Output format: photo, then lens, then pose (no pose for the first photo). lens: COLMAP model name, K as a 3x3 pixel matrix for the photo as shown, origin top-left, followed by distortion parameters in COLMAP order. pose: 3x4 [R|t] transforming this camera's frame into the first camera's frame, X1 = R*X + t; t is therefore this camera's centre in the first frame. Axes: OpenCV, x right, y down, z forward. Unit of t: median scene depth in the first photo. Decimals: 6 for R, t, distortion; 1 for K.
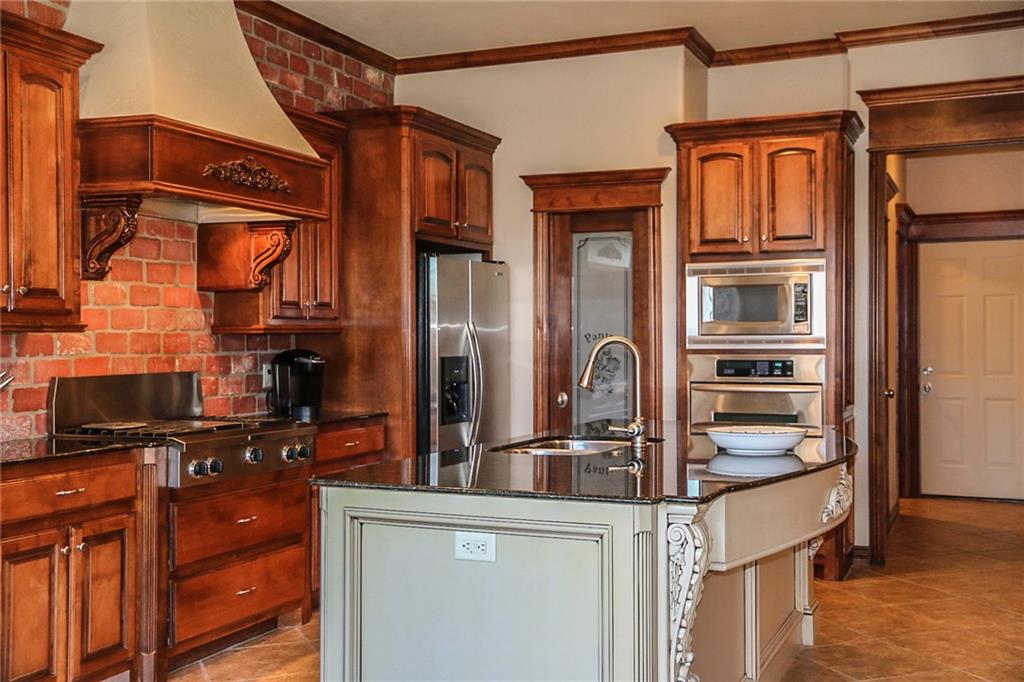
lens RADIAL K [[1104.5, 0, 512.0], [0, 1104.5, 341.0], [0, 0, 1]] dist [0.120402, 0.007084]
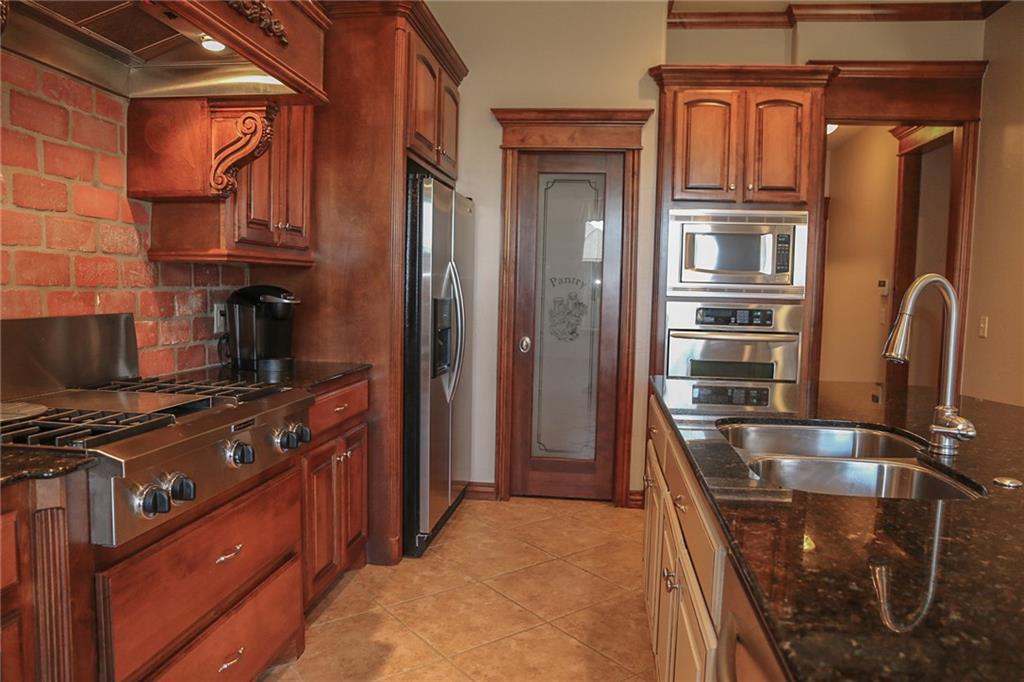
lens RADIAL K [[676.1, 0, 512.0], [0, 676.1, 341.0], [0, 0, 1]] dist [-0.091088, 0.067744]
pose [[0.961160, 0.004263, 0.275957, -0.152210], [-0.025725, 0.996911, 0.074201, 0.006924], [-0.274789, -0.078418, 0.958302, 0.492781]]
